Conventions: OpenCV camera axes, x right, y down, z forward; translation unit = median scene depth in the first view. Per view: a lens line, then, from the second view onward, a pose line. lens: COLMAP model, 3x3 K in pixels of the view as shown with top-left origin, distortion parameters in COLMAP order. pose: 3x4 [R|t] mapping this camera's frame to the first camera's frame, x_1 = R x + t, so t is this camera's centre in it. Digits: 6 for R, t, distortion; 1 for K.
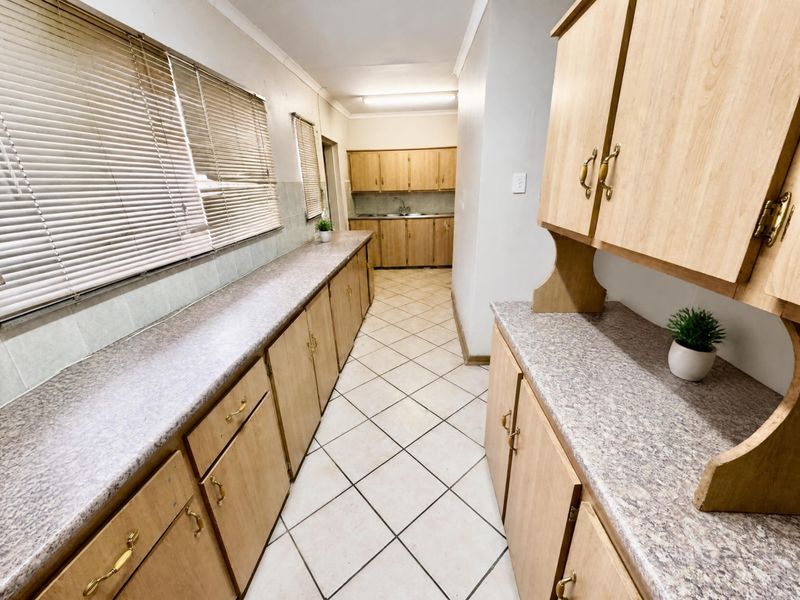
lens RADIAL K [[320.2, 0, 400.6], [0, 320.2, 300.7], [0, 0, 1]] dist [0.001899, 0.000198]
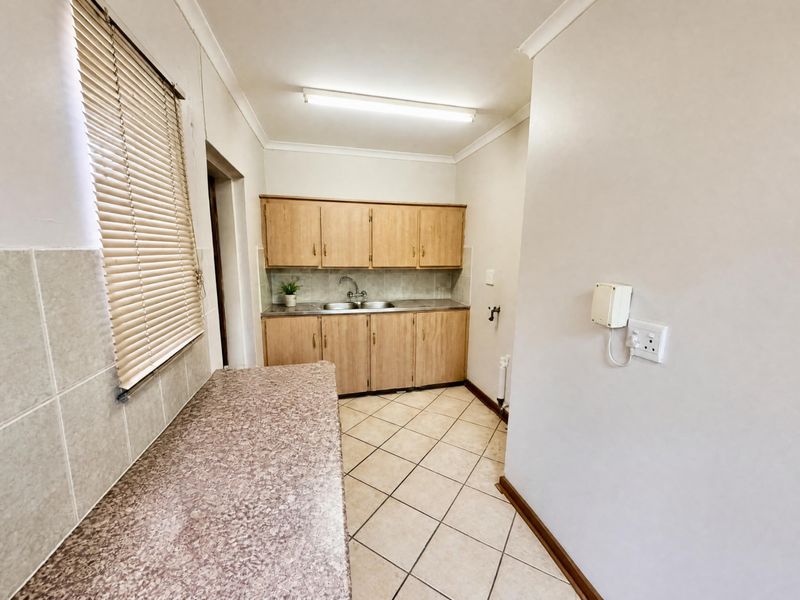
lens RADIAL K [[320.2, 0, 401.3], [0, 320.2, 300.3], [0, 0, 1]] dist [0.001899, 0.000198]
pose [[0.954925, -0.015812, 0.296427, -0.097642], [0.076419, 0.978019, -0.194009, -0.160534], [-0.286843, 0.207917, 0.935143, 0.430145]]
